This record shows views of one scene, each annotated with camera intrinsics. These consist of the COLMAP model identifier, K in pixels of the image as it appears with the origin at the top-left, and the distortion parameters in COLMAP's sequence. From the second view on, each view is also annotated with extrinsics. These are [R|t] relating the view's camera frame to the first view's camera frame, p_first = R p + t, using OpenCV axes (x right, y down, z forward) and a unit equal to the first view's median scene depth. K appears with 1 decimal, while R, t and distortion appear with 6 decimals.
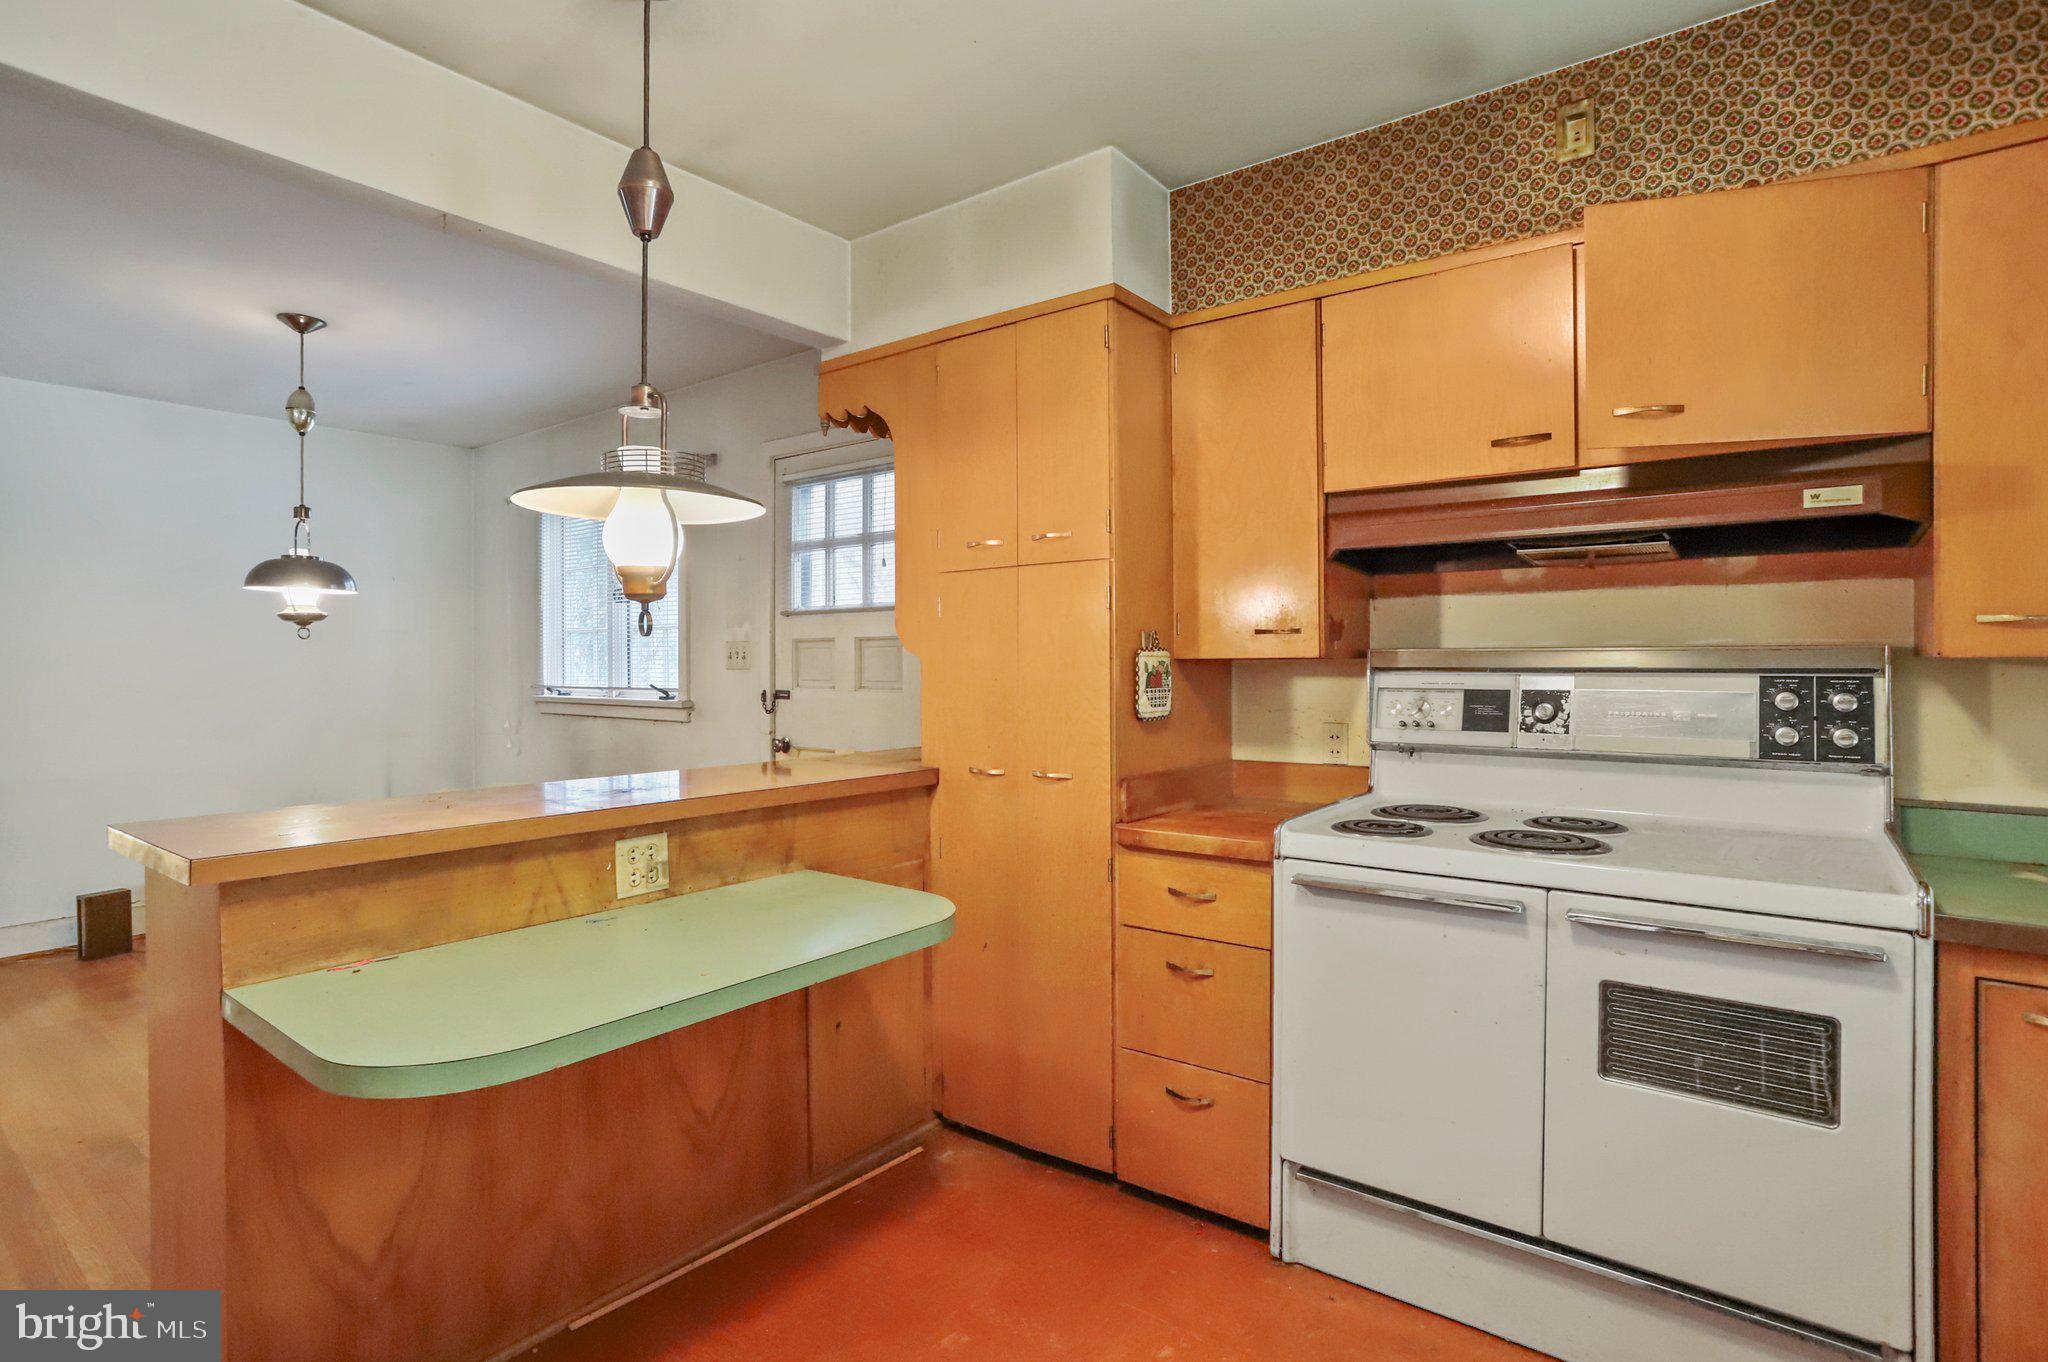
lens RADIAL K [[994.8, 0, 1027.6], [0, 994.8, 679.3], [0, 0, 1]] dist [-0.057183, 0.029288]
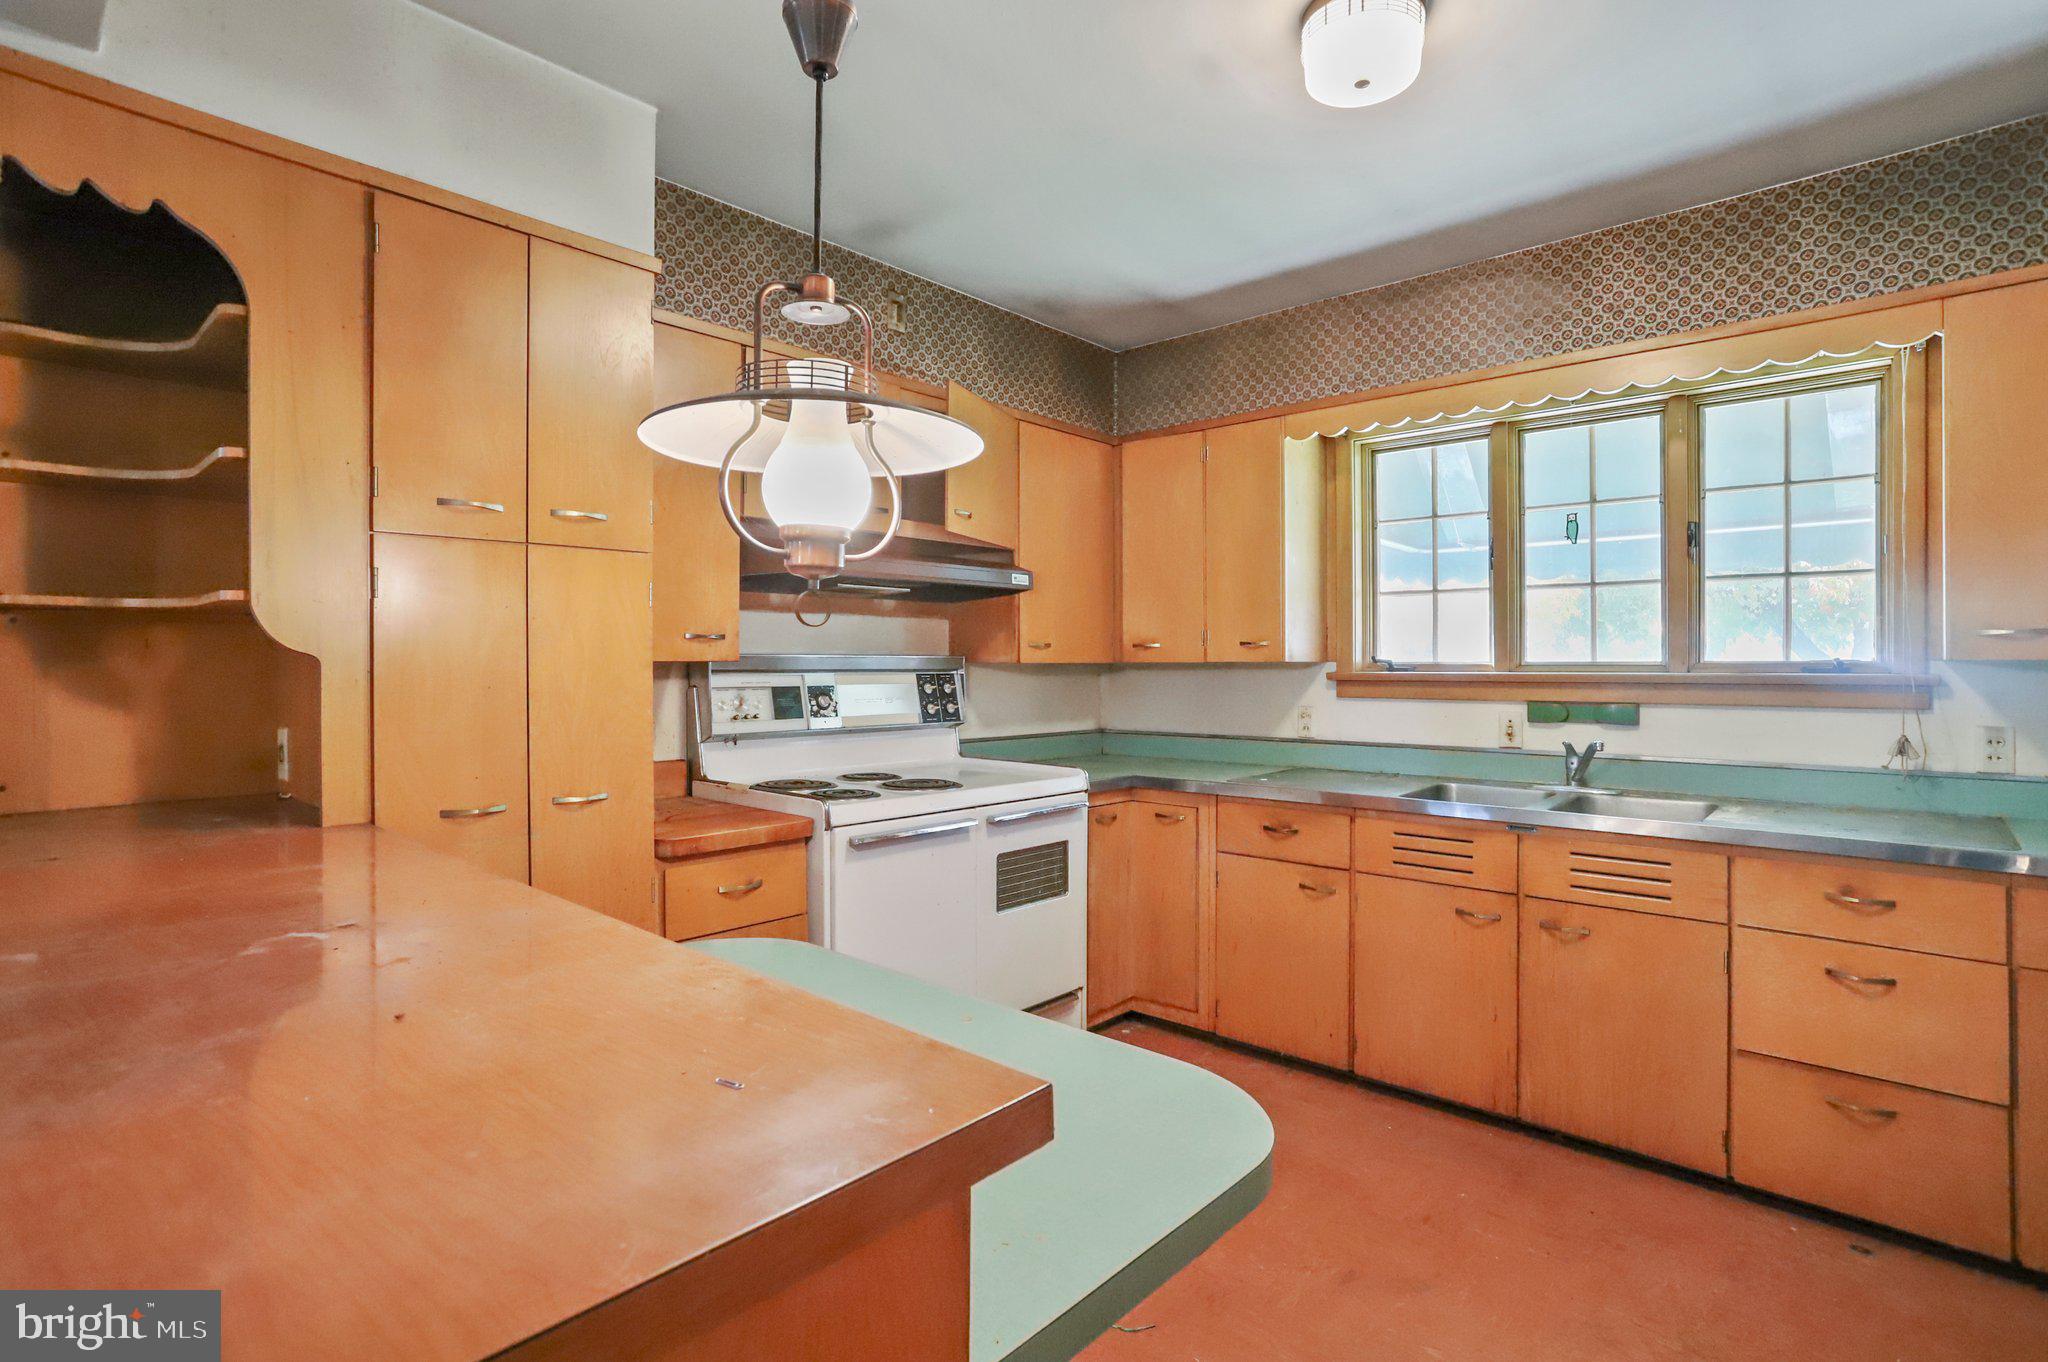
lens RADIAL K [[987.2, 0, 1020.8], [0, 987.2, 662.6], [0, 0, 1]] dist [-0.053042, 0.027721]
pose [[0.093092, 0.004492, 0.995647, -0.820033], [0.018757, 0.999804, -0.006265, -0.006938], [-0.995481, 0.019258, 0.092989, 0.598043]]
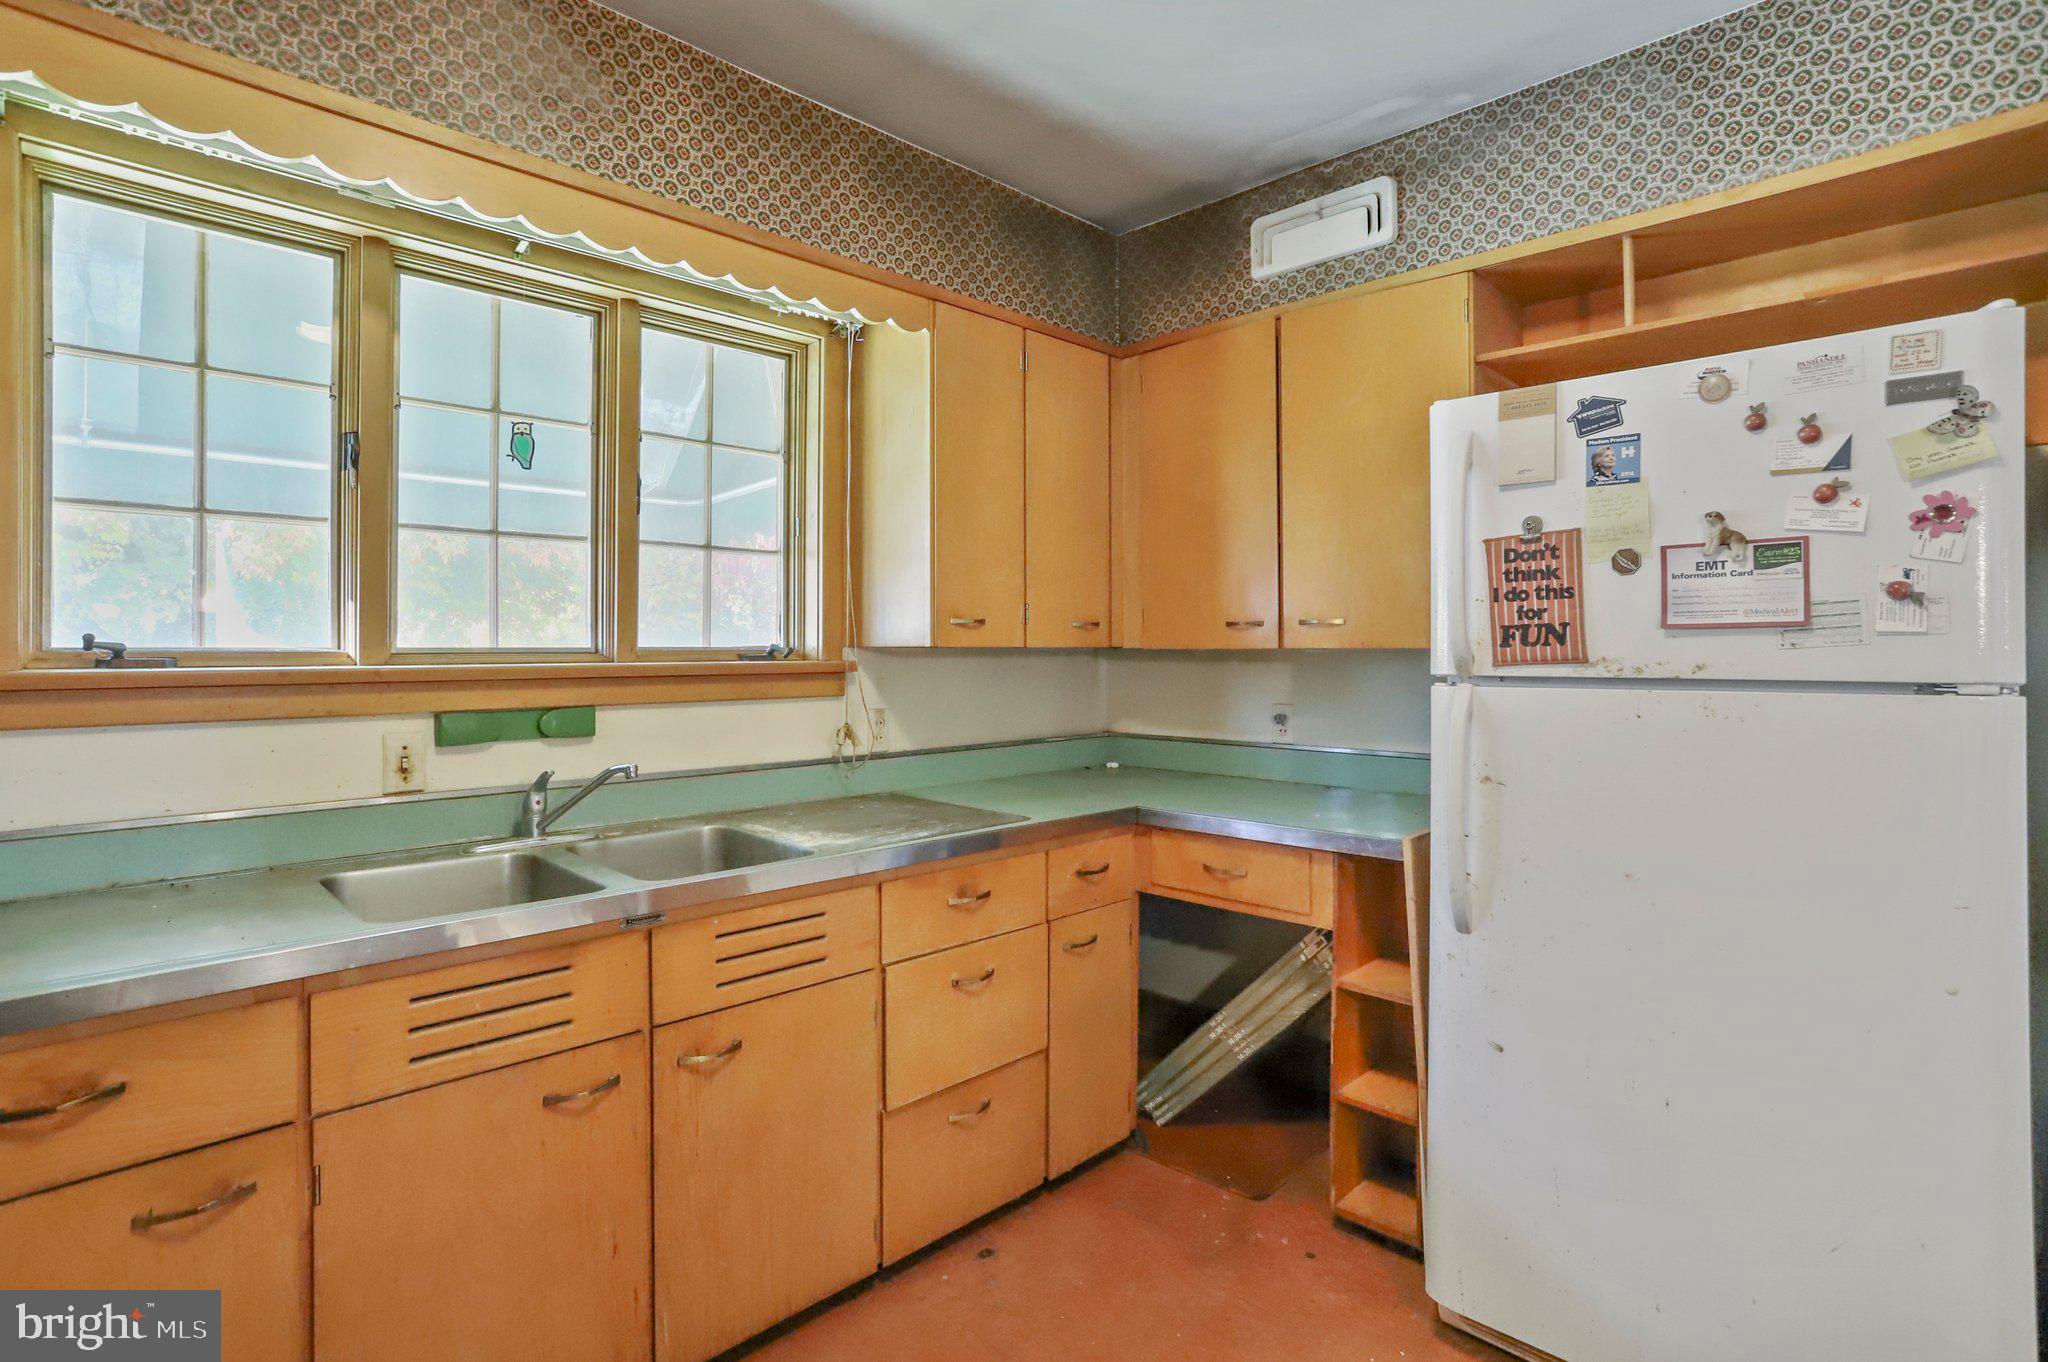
lens RADIAL K [[1005.2, 0, 1025.9], [0, 1005.2, 644.8], [0, 0, 1]] dist [-0.059275, 0.028814]
pose [[-0.990366, 0.004850, 0.138391, 0.012156], [0.006916, 0.999872, 0.014449, -0.014544], [-0.138303, 0.015267, -0.990272, 0.790516]]
